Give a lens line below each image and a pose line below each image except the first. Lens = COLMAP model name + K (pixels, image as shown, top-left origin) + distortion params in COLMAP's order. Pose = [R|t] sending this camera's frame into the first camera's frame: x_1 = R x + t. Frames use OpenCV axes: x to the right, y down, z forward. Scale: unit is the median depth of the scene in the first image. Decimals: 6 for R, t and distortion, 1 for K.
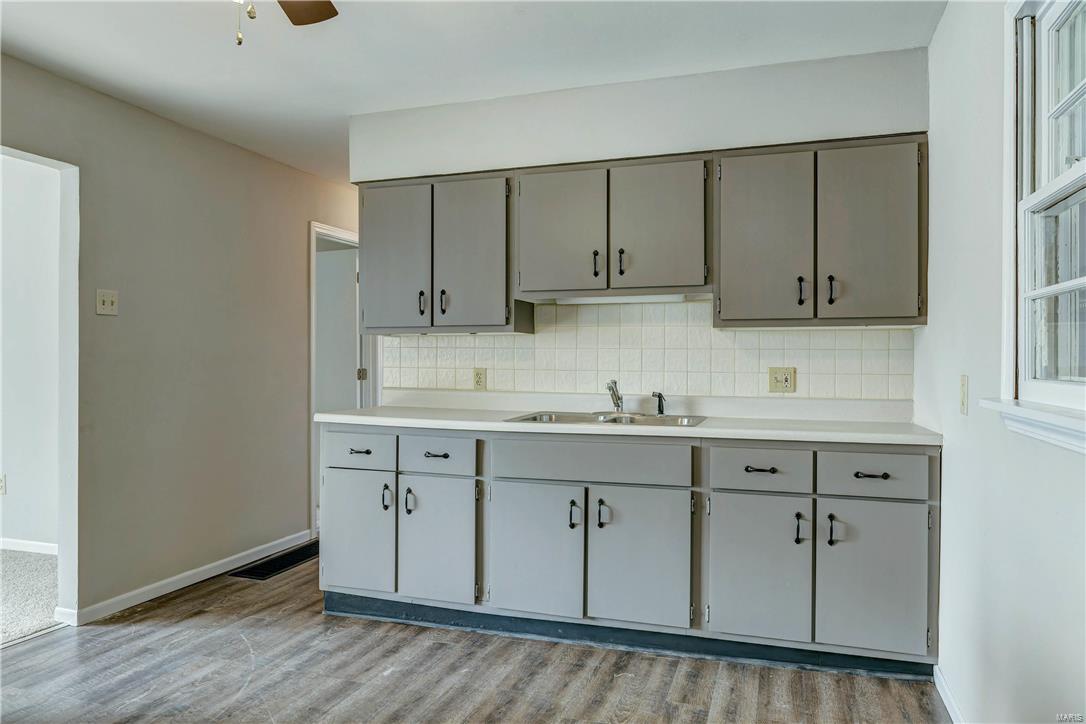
lens RADIAL K [[747.5, 0, 543.0], [0, 747.5, 362.0], [0, 0, 1]] dist [-0.000231, -0.000143]
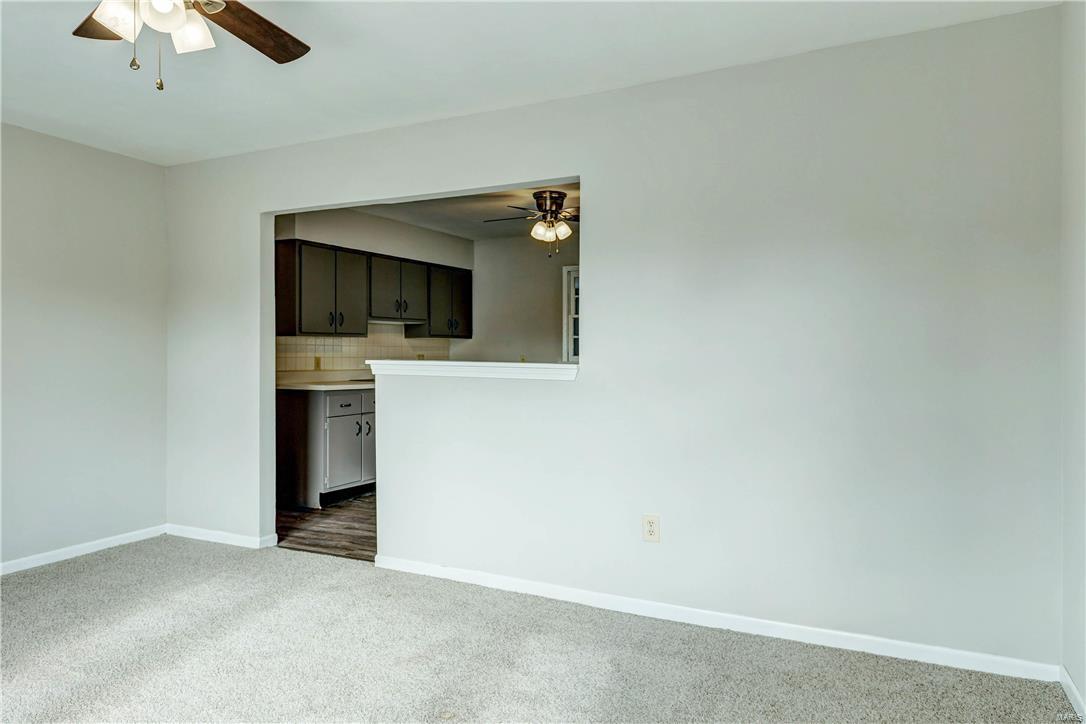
lens RADIAL K [[707.3, 0, 555.0], [0, 707.3, 357.9], [0, 0, 1]] dist [0.003895, -0.000615]
pose [[0.100236, -0.008671, 0.994926, -1.597377], [0.007043, 0.999943, 0.008005, 0.001505], [-0.994939, 0.006204, 0.100292, 0.318021]]
